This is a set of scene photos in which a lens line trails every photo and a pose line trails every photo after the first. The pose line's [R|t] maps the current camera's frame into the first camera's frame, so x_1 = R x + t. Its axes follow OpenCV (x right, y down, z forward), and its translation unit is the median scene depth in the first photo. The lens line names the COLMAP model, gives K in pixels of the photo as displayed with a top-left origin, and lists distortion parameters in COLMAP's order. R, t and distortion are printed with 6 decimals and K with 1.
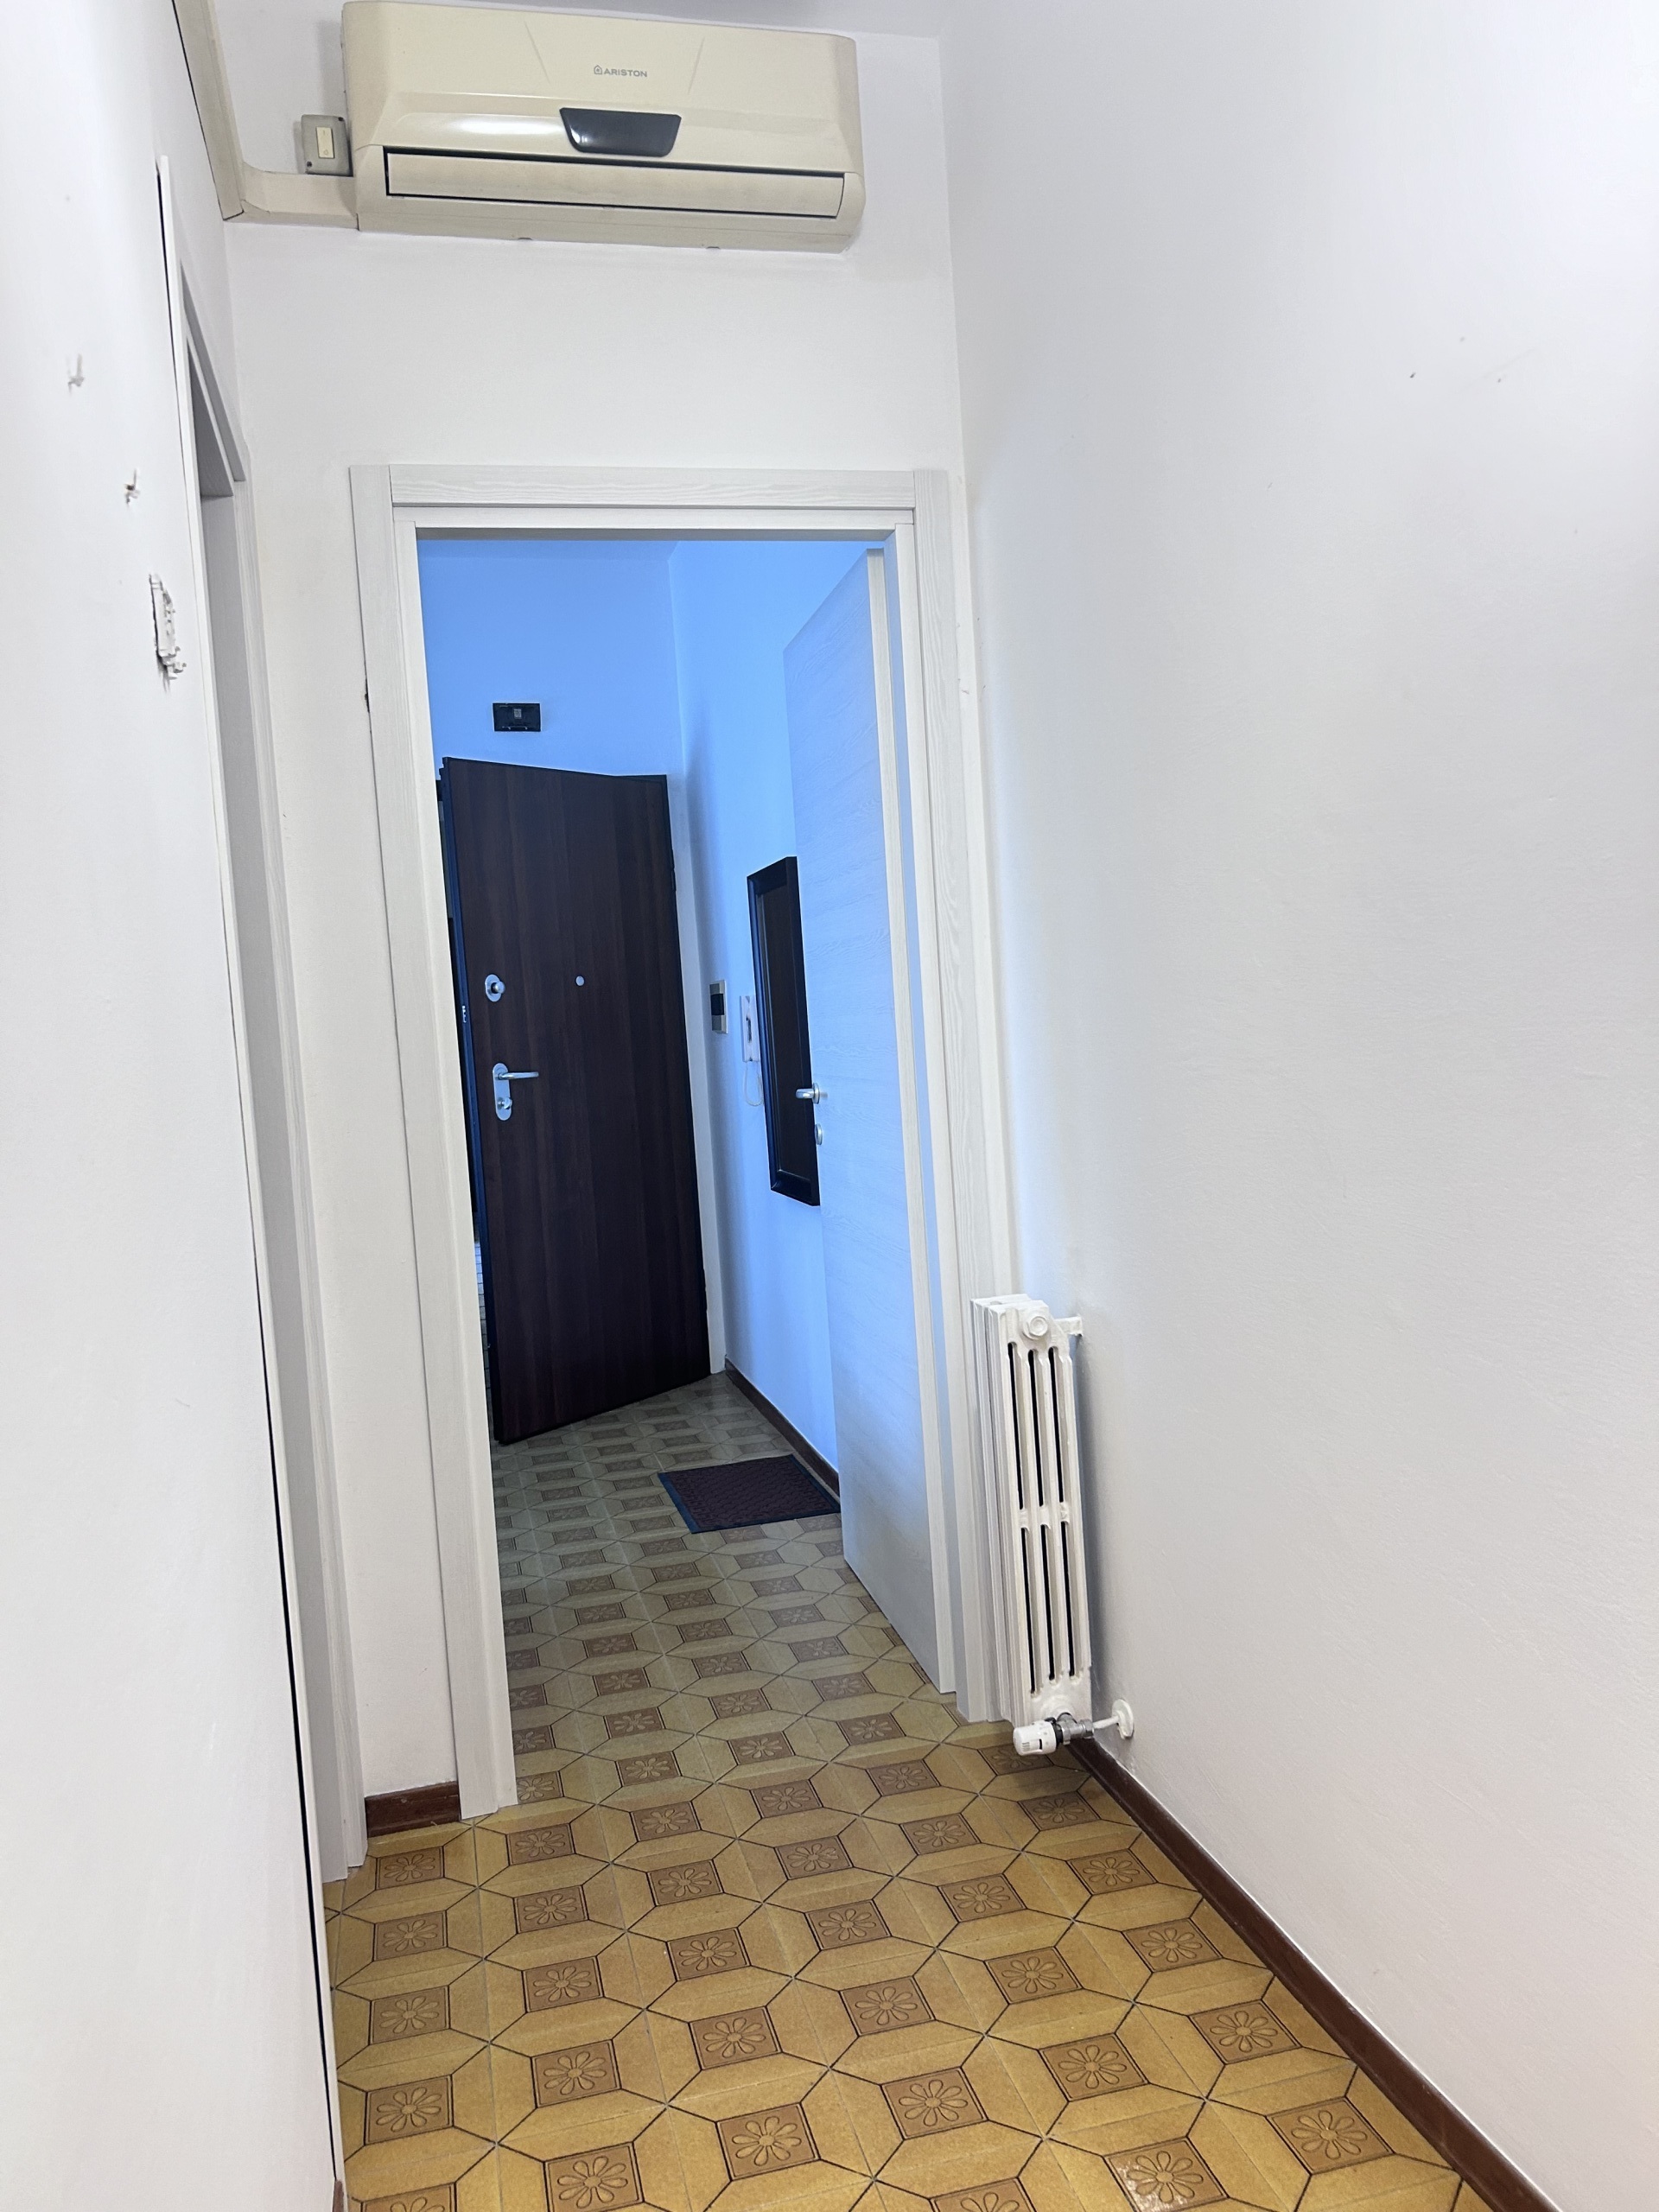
lens RADIAL K [[1672.0, 0, 829.5], [0, 1672.0, 1106.0], [0, 0, 1]] dist [-0.000410, -0.000056]
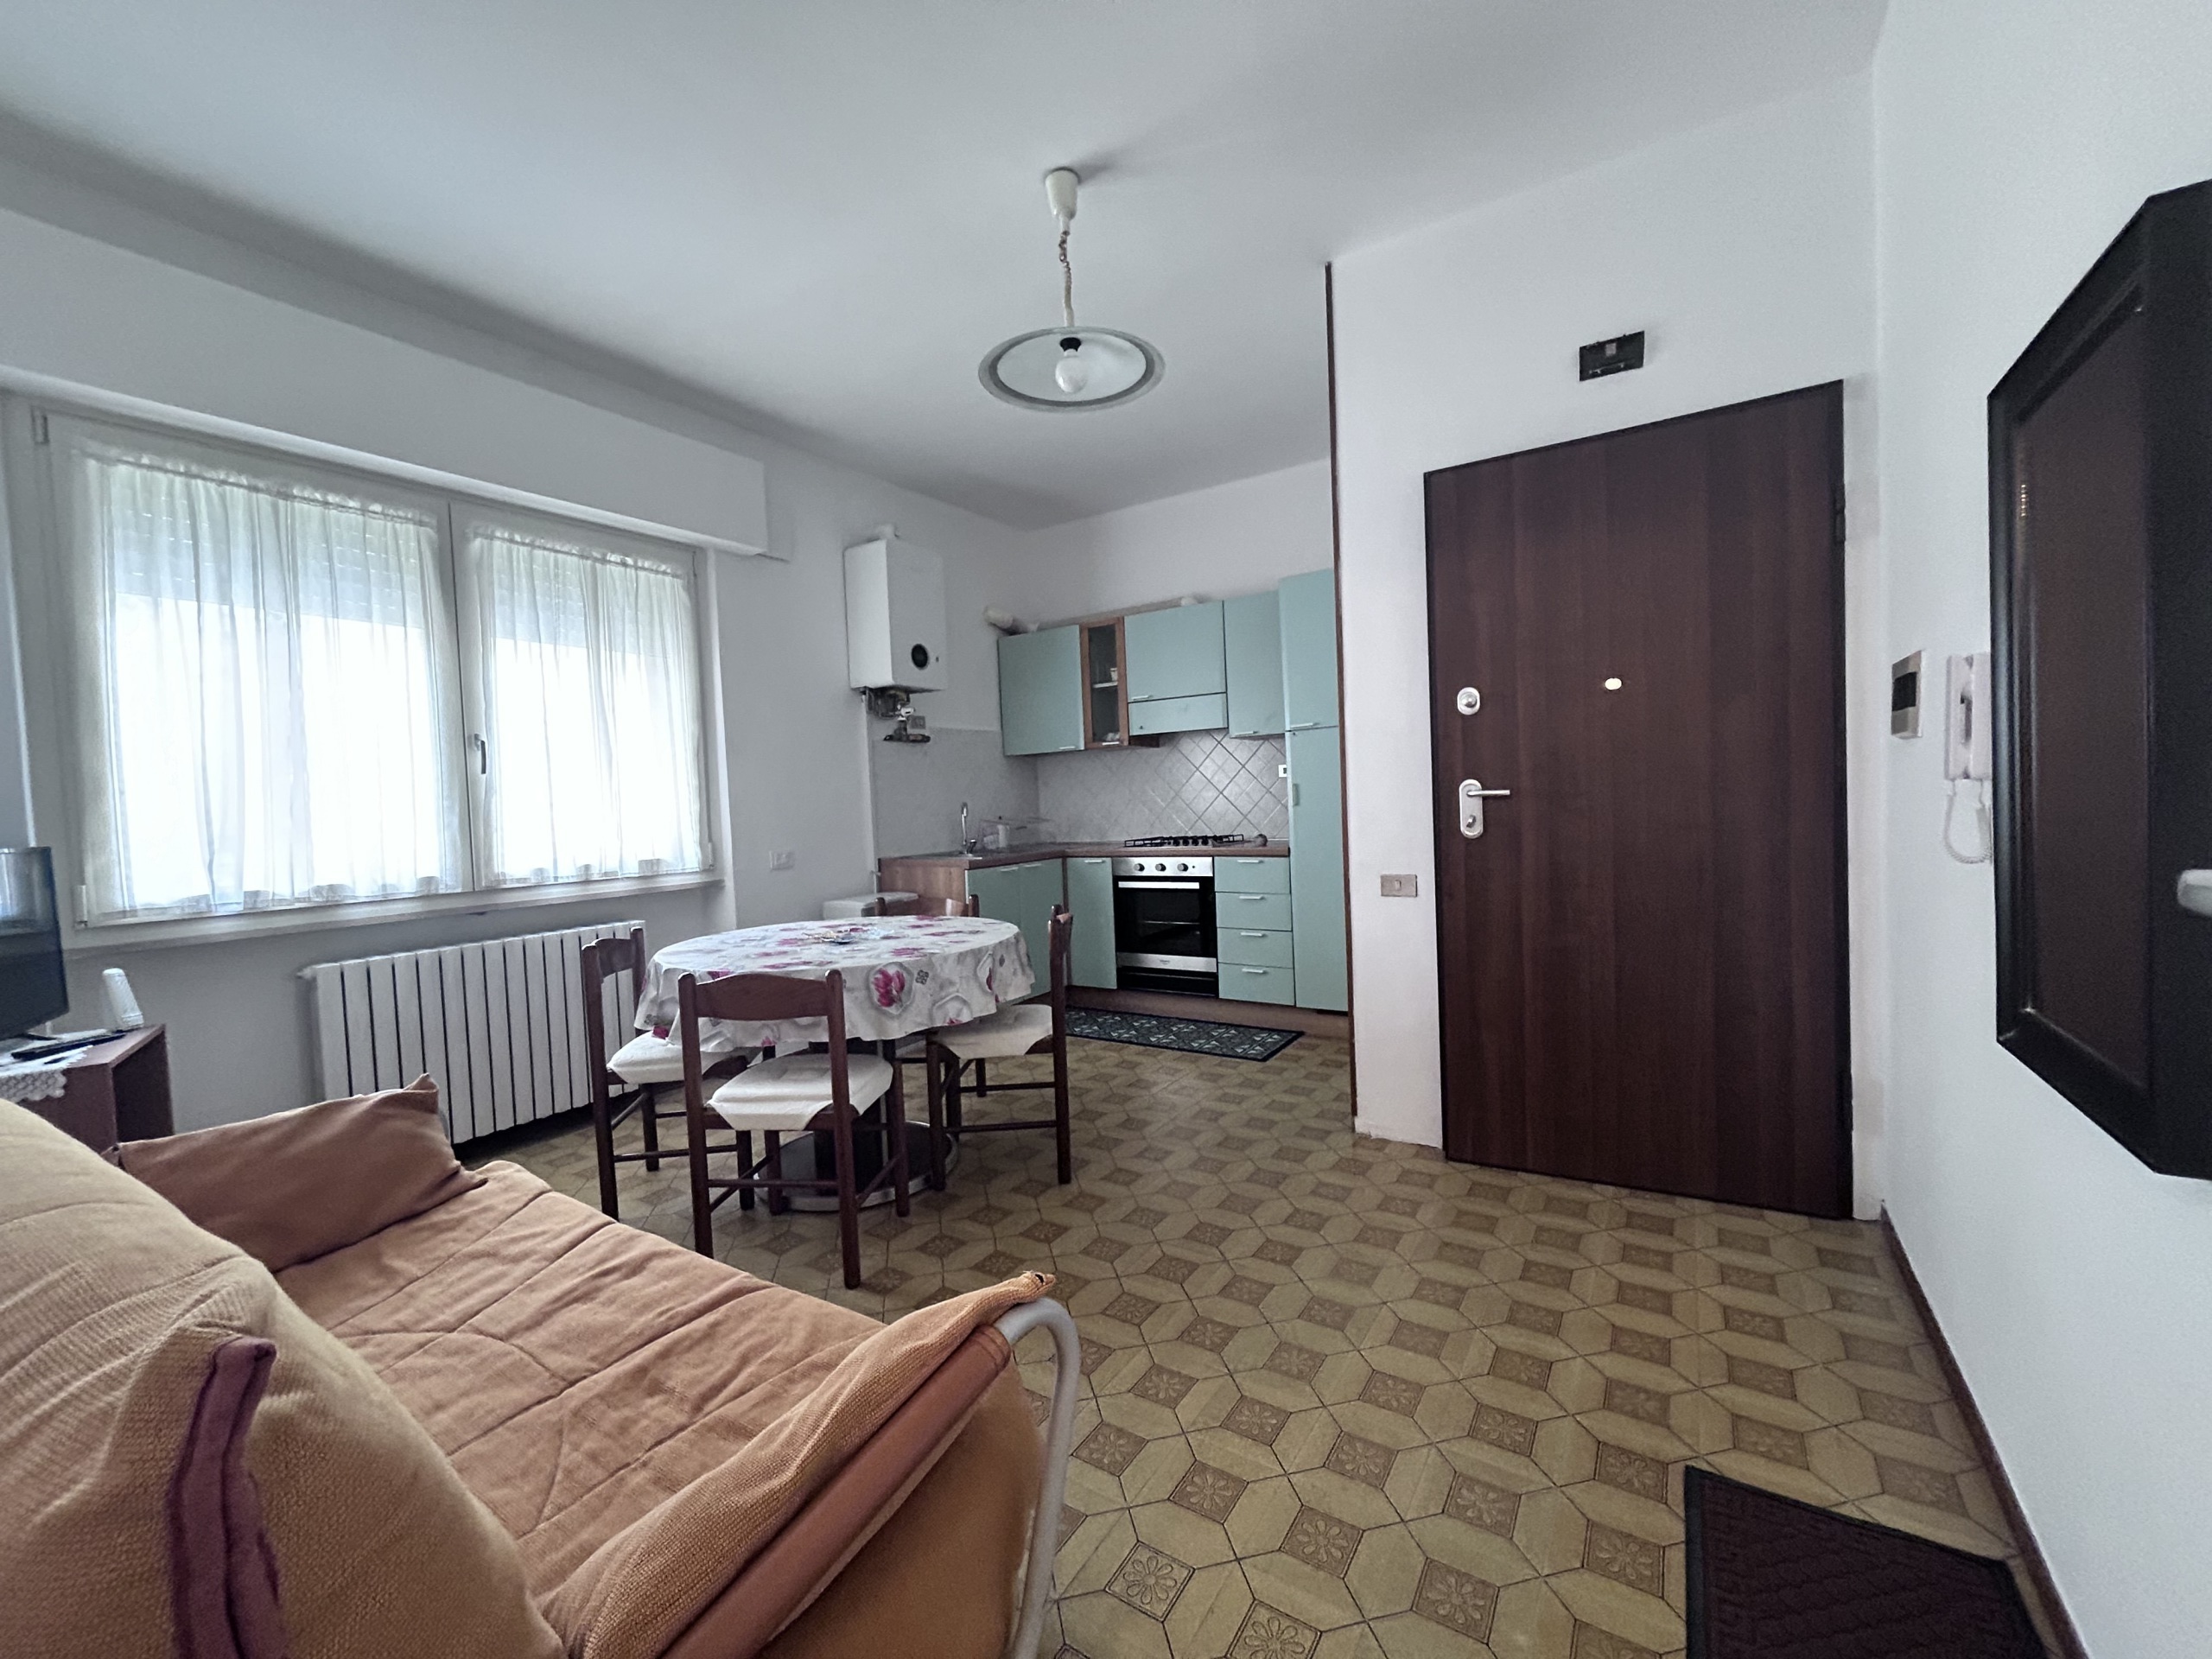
lens RADIAL K [[901.3, 0, 1106.0], [0, 901.3, 829.5], [0, 0, 1]] dist [0.001145, 0.000096]
pose [[0.684699, 0.064056, -0.726005, -0.024895], [-0.054537, 0.997841, 0.036606, -0.005182], [0.726782, 0.014530, 0.686714, 0.609473]]
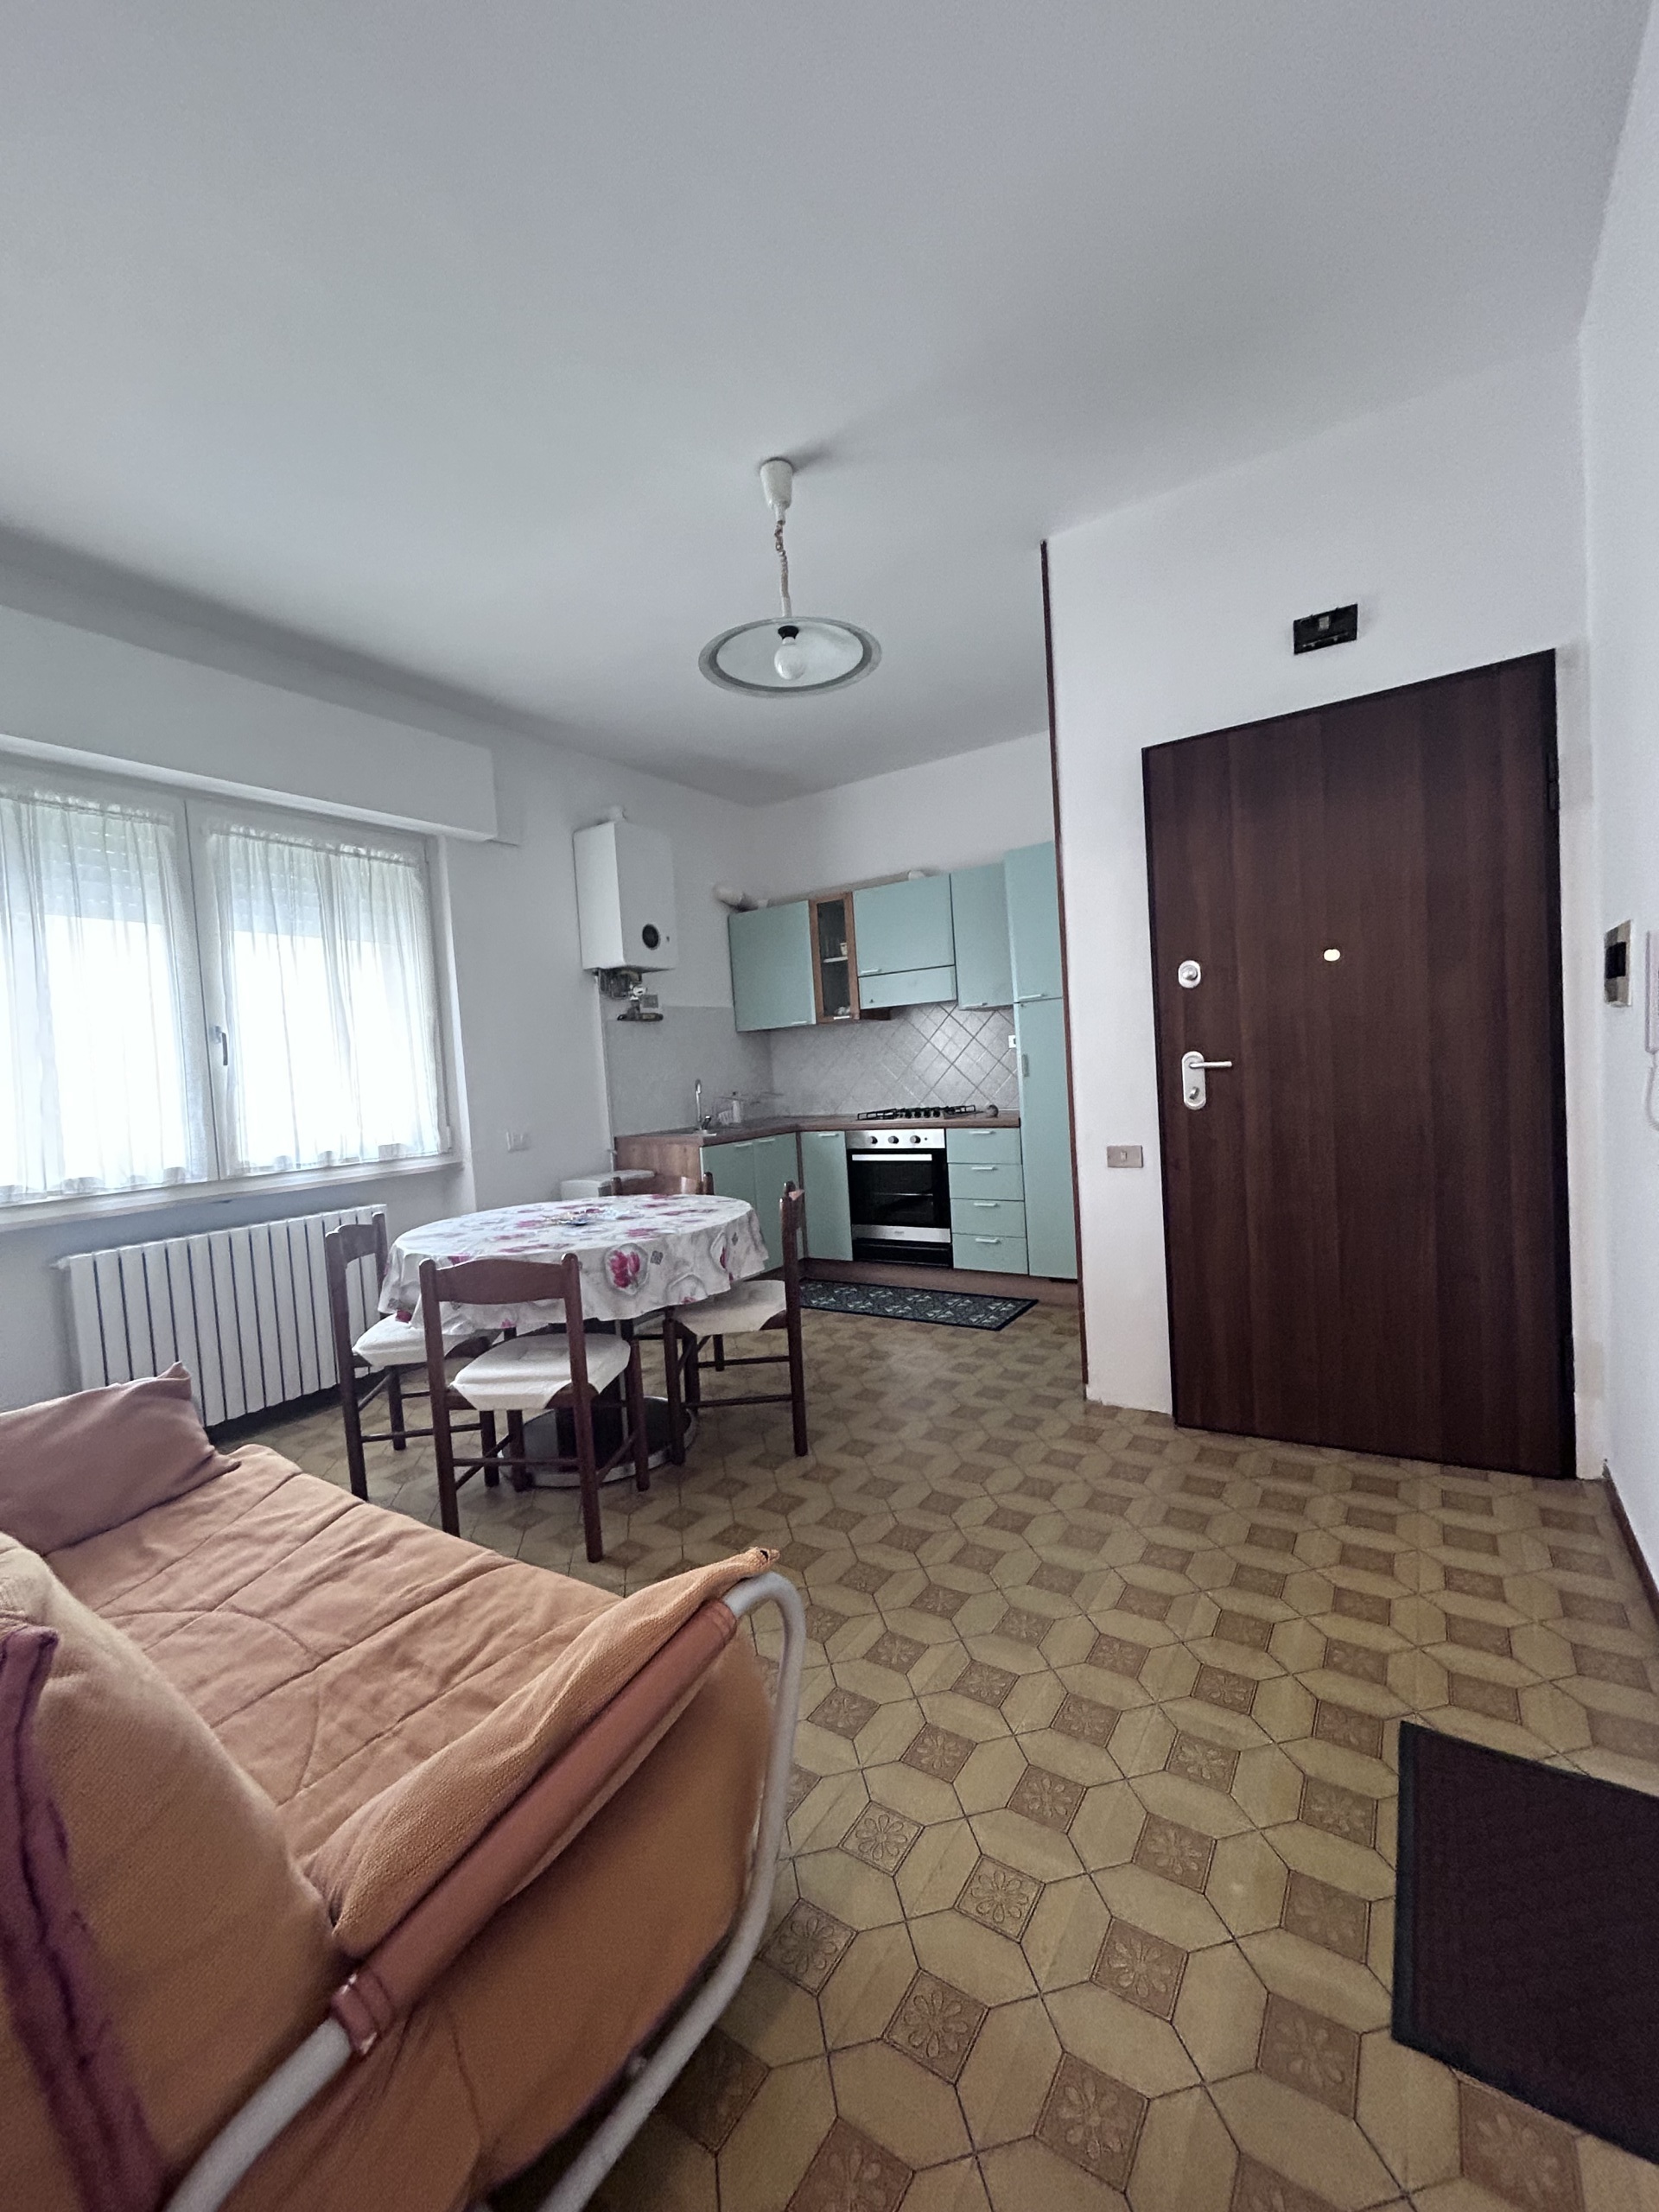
lens RADIAL K [[901.3, 0, 834.7], [0, 901.3, 1106.0], [0, 0, 1]] dist [0.001145, 0.000096]
pose [[0.678279, 0.057387, -0.732560, -0.014024], [-0.033725, 0.998326, 0.046981, -0.012929], [0.734030, -0.007160, 0.679079, 0.607184]]
